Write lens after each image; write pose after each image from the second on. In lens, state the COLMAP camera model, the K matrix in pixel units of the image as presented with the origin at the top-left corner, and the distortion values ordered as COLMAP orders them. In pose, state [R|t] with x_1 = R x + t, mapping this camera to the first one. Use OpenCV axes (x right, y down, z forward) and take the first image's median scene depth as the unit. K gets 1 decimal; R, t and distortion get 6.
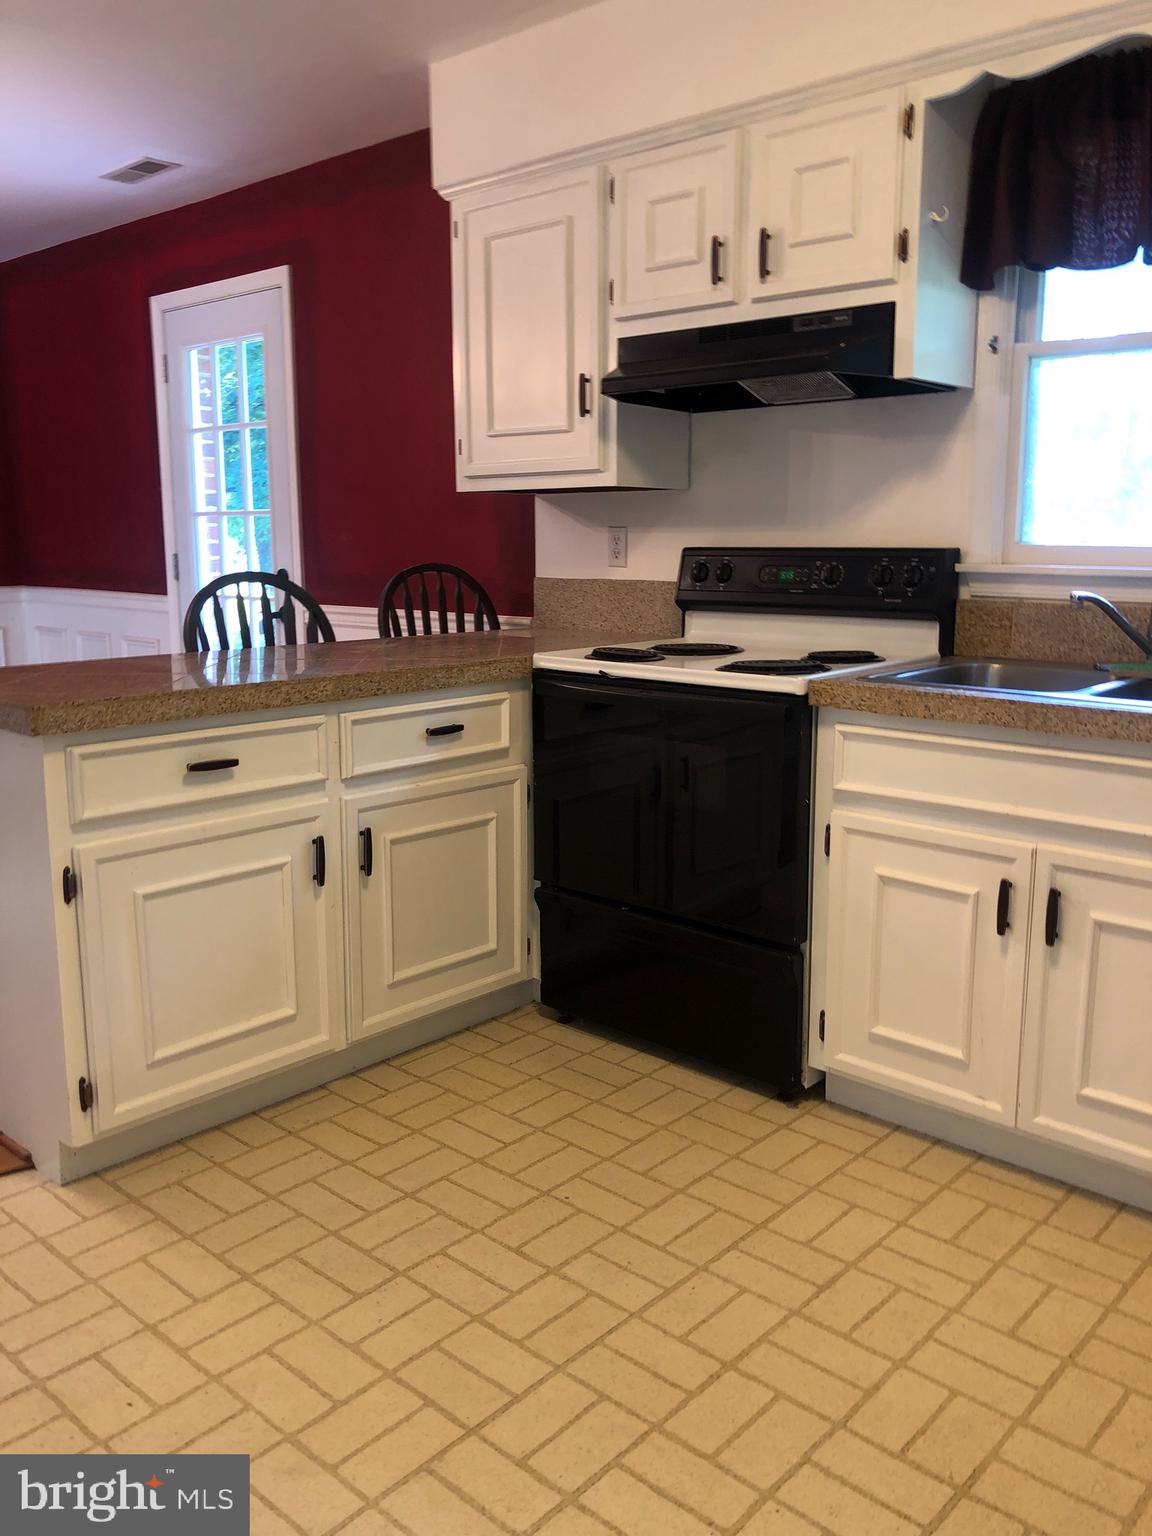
lens RADIAL K [[1246.5, 0, 603.9], [0, 1246.5, 762.5], [0, 0, 1]] dist [0.010018, 0.001703]
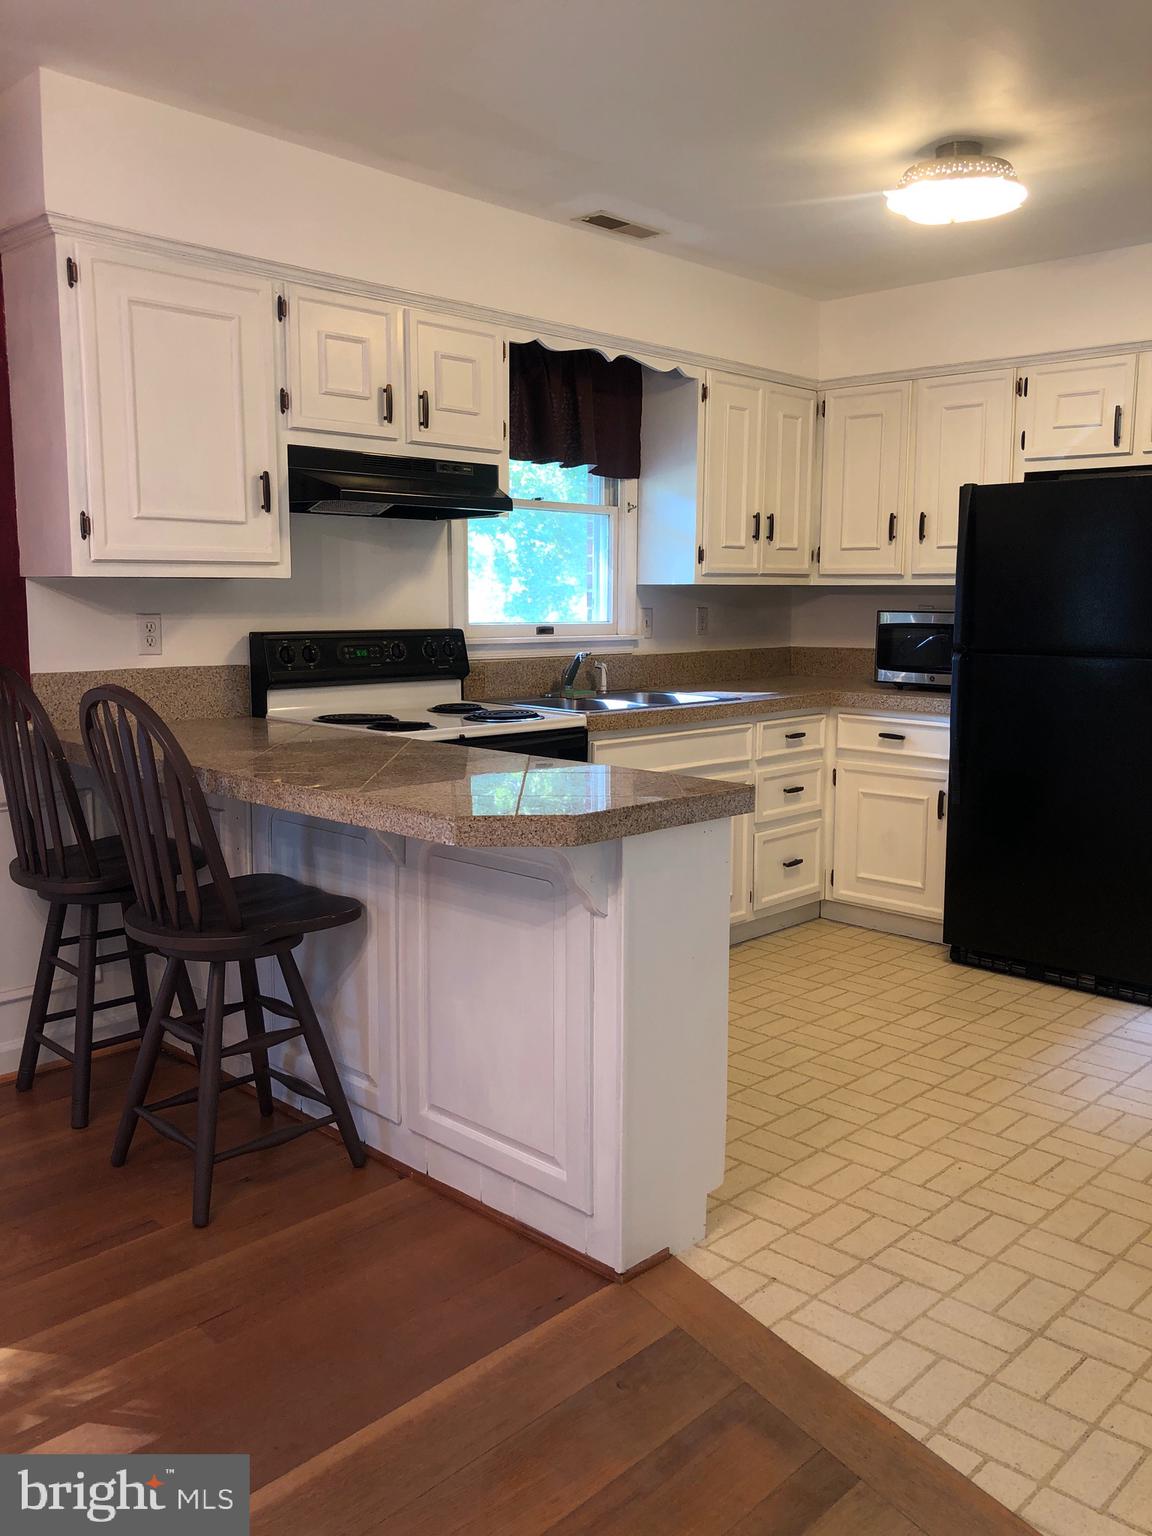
lens RADIAL K [[1271.4, 0, 585.8], [0, 1271.4, 761.2], [0, 0, 1]] dist [0.088201, -0.110243]
pose [[0.044778, -0.141141, 0.988976, -1.380724], [0.166934, 0.977107, 0.131888, -0.217981], [-0.984951, 0.159188, 0.067314, 0.887716]]
